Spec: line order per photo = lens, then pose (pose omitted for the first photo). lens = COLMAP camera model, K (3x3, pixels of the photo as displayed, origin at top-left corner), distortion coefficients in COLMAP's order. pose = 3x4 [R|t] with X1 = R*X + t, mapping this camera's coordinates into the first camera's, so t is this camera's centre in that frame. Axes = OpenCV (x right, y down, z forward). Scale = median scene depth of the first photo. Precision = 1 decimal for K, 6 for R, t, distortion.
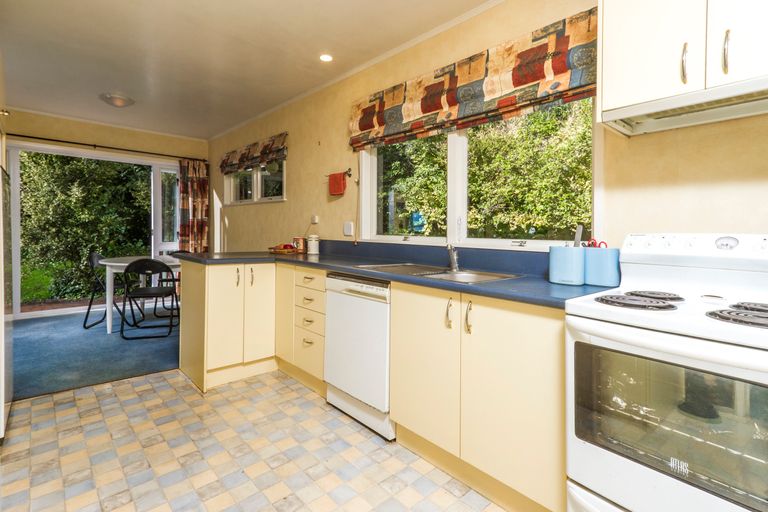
lens RADIAL K [[378.1, 0, 382.5], [0, 378.1, 234.9], [0, 0, 1]] dist [0.026140, -0.000112]
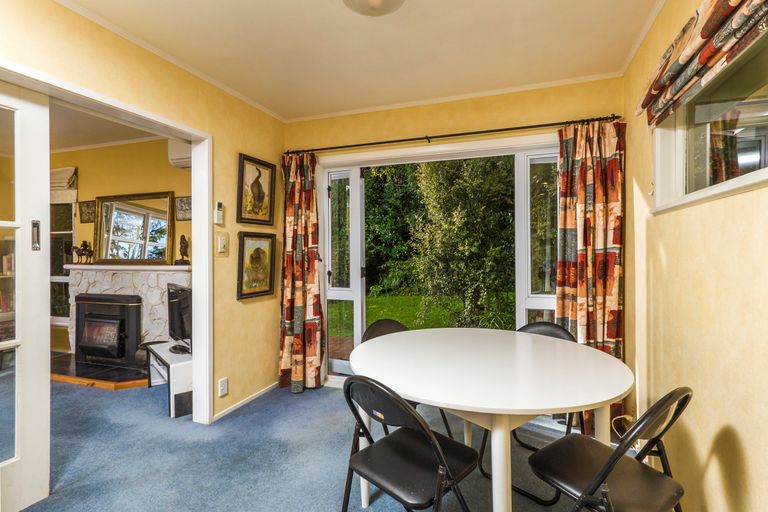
lens RADIAL K [[367.0, 0, 398.3], [0, 367.0, 256.7], [0, 0, 1]] dist [0.020925, -0.000100]
pose [[0.474846, -0.002228, -0.880066, -0.358107], [-0.003830, 0.999982, -0.004598, -0.051336], [0.880061, 0.005554, 0.474829, 0.998518]]
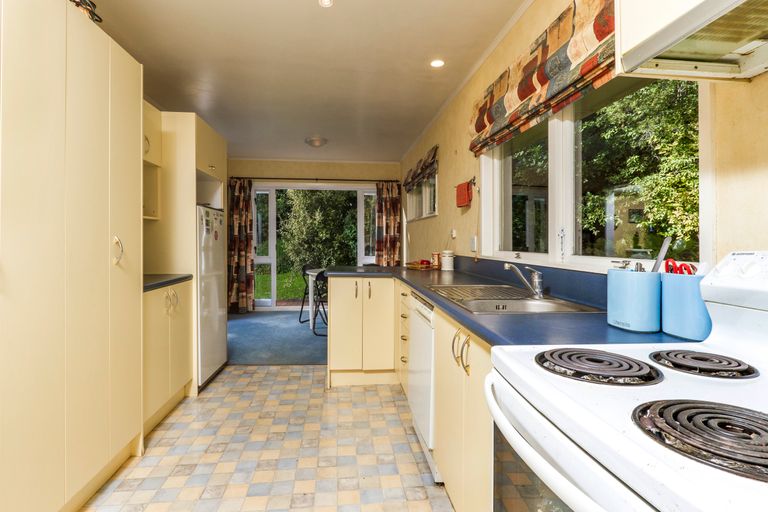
lens RADIAL K [[397.2, 0, 382.4], [0, 397.2, 248.0], [0, 0, 1]] dist [-0.011730, -0.000160]
pose [[0.806121, -0.001009, -0.591750, 0.292987], [-0.001660, 0.999991, -0.003966, -0.001960], [0.591748, 0.004179, 0.806112, 0.114145]]
